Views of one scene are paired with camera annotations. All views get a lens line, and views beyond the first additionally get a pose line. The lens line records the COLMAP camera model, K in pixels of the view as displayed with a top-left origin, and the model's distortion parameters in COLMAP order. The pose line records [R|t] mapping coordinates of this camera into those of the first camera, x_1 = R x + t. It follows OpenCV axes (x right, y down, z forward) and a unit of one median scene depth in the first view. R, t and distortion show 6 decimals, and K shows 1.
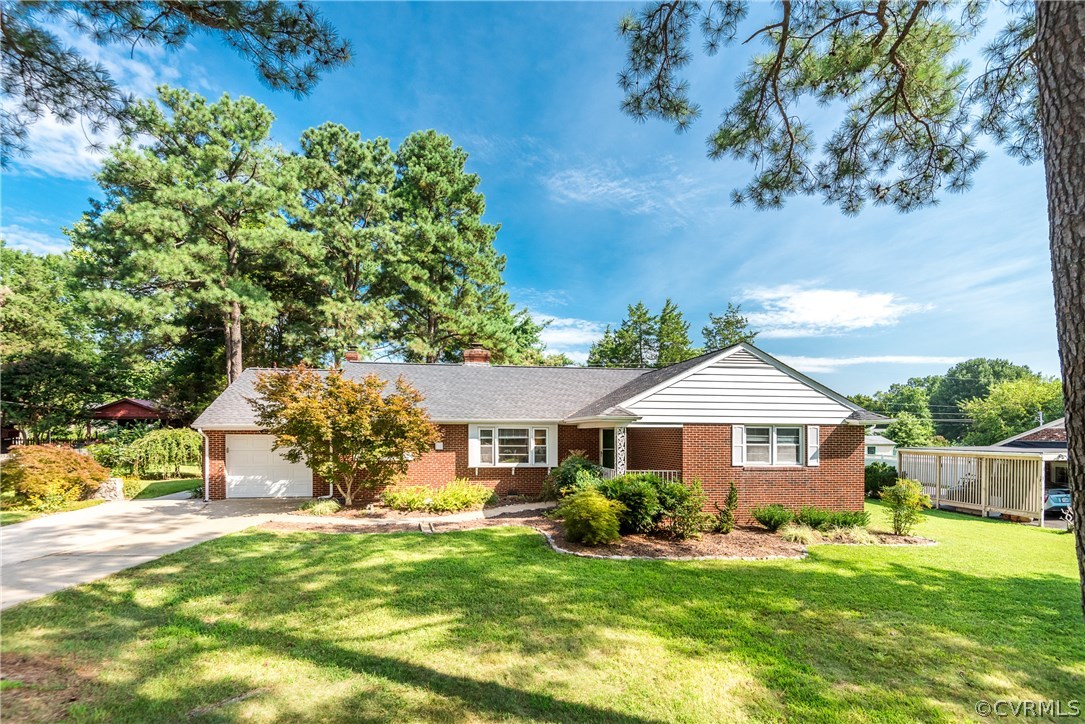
lens RADIAL K [[481.1, 0, 543.5], [0, 481.1, 438.9], [0, 0, 1]] dist [0.002229, 0.000134]
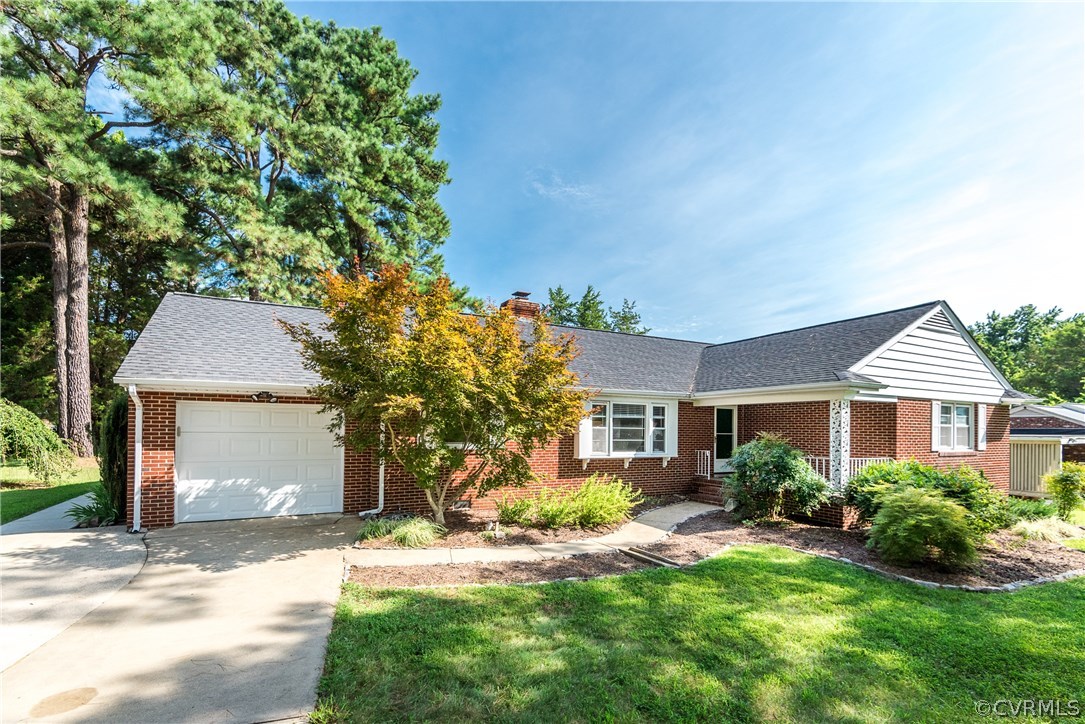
lens RADIAL K [[490.2, 0, 542.5], [0, 490.2, 429.0], [0, 0, 1]] dist [-0.003107, -0.001124]
pose [[0.951099, 0.005282, 0.308840, -0.413803], [-0.000990, 0.999901, -0.014051, 0.026369], [-0.308884, 0.013058, 0.951010, 0.345334]]
